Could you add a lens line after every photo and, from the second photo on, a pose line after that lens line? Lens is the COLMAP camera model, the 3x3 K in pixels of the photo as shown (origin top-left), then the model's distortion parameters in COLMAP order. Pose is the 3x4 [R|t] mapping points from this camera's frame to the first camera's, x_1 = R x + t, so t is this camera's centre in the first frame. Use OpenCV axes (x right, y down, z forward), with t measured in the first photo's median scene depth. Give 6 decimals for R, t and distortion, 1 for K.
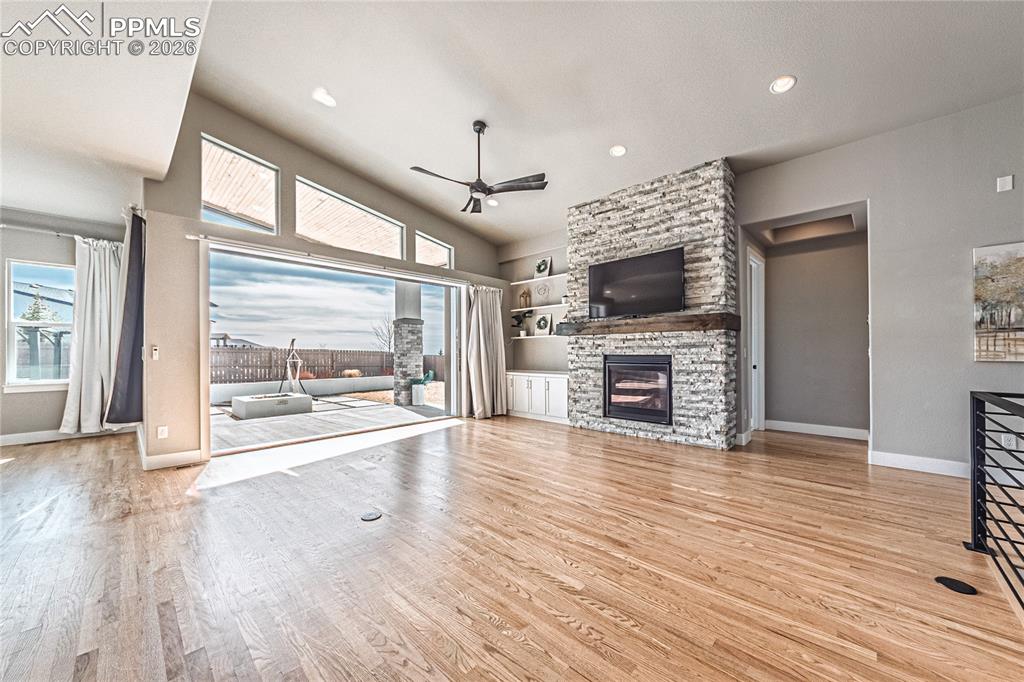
lens RADIAL K [[371.8, 0, 516.3], [0, 371.8, 349.0], [0, 0, 1]] dist [-0.002170, -0.000451]
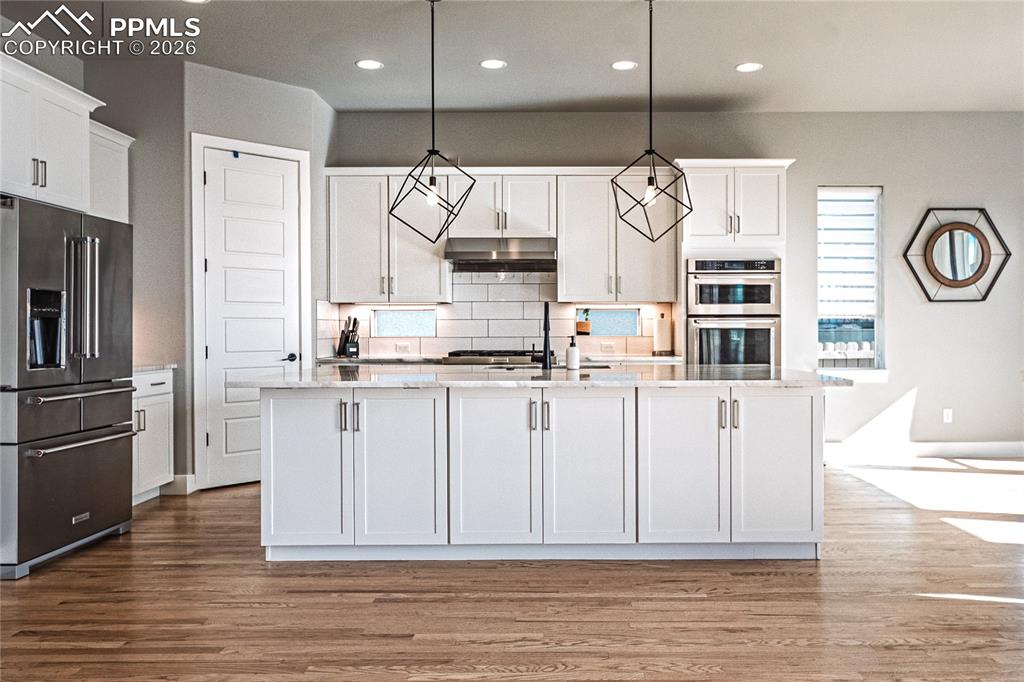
lens RADIAL K [[783.9, 0, 573.8], [0, 783.9, 331.7], [0, 0, 1]] dist [0.004216, 0.001119]
pose [[-0.722230, 0.013243, -0.691527, -0.018005], [0.014084, 0.999891, 0.004439, 0.006764], [0.691510, -0.006533, -0.722337, 0.762079]]
